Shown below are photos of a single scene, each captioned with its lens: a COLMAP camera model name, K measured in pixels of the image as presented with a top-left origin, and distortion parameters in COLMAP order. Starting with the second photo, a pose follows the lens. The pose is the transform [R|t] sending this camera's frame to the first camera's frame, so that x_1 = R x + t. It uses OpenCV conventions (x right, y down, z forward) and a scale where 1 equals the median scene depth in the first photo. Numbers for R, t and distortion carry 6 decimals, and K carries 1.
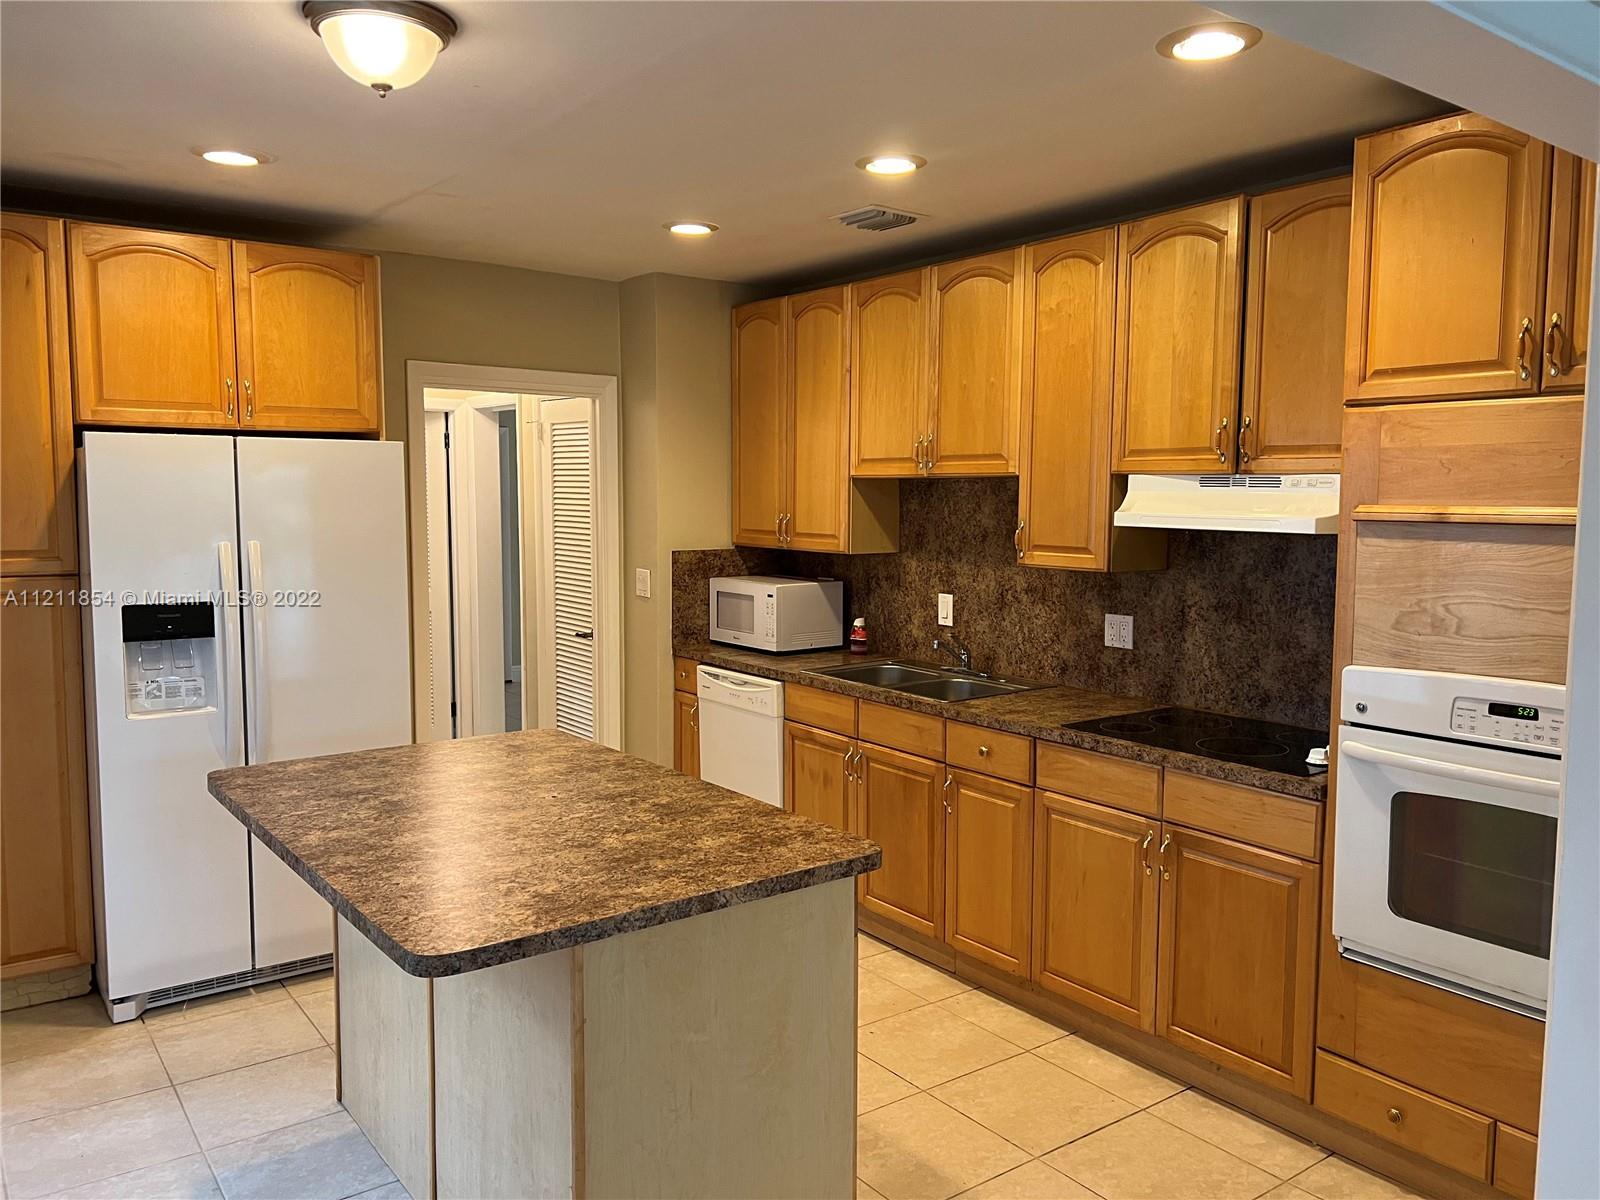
lens RADIAL K [[1197.7, 0, 790.4], [0, 1197.7, 603.0], [0, 0, 1]] dist [0.053994, -0.058592]
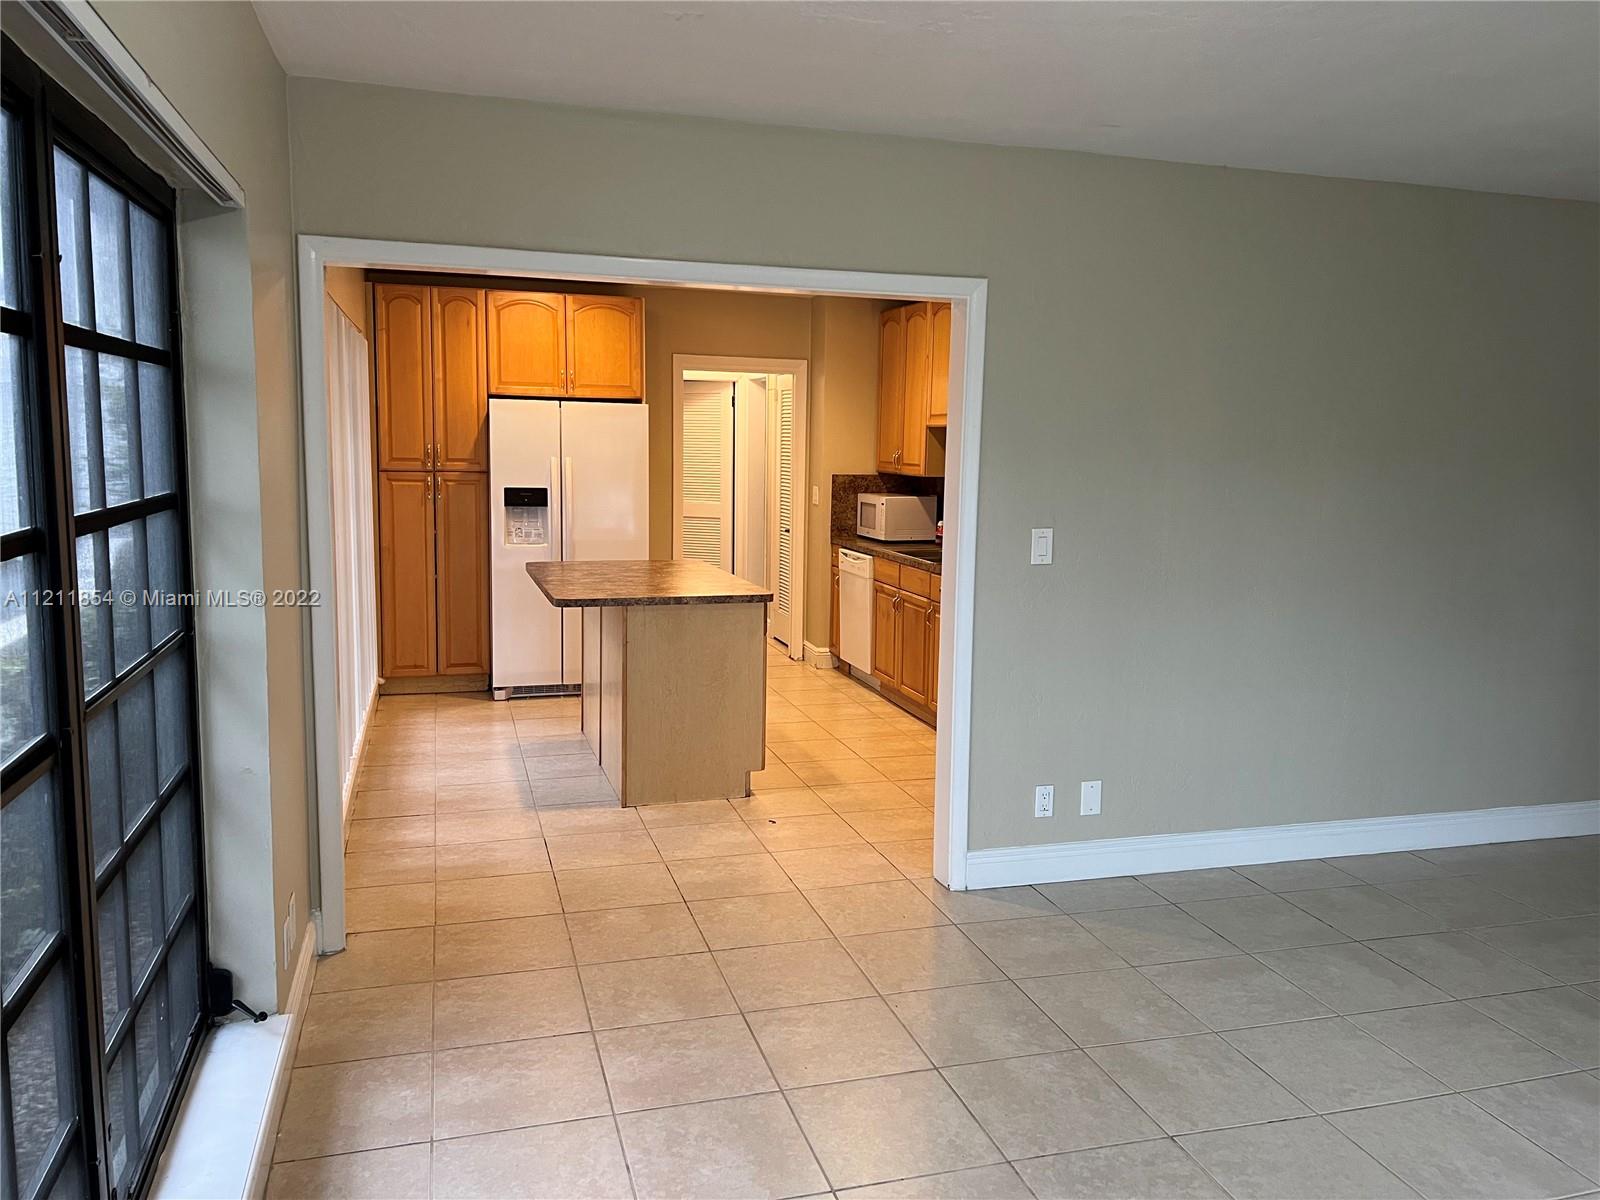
lens RADIAL K [[1197.7, 0, 800.5], [0, 1197.7, 602.5], [0, 0, 1]] dist [0.053994, -0.058592]
pose [[0.942927, 0.057727, -0.327958, 0.534265], [-0.045650, 0.997970, 0.044411, 0.076673], [0.329856, -0.026906, 0.943648, -0.666781]]
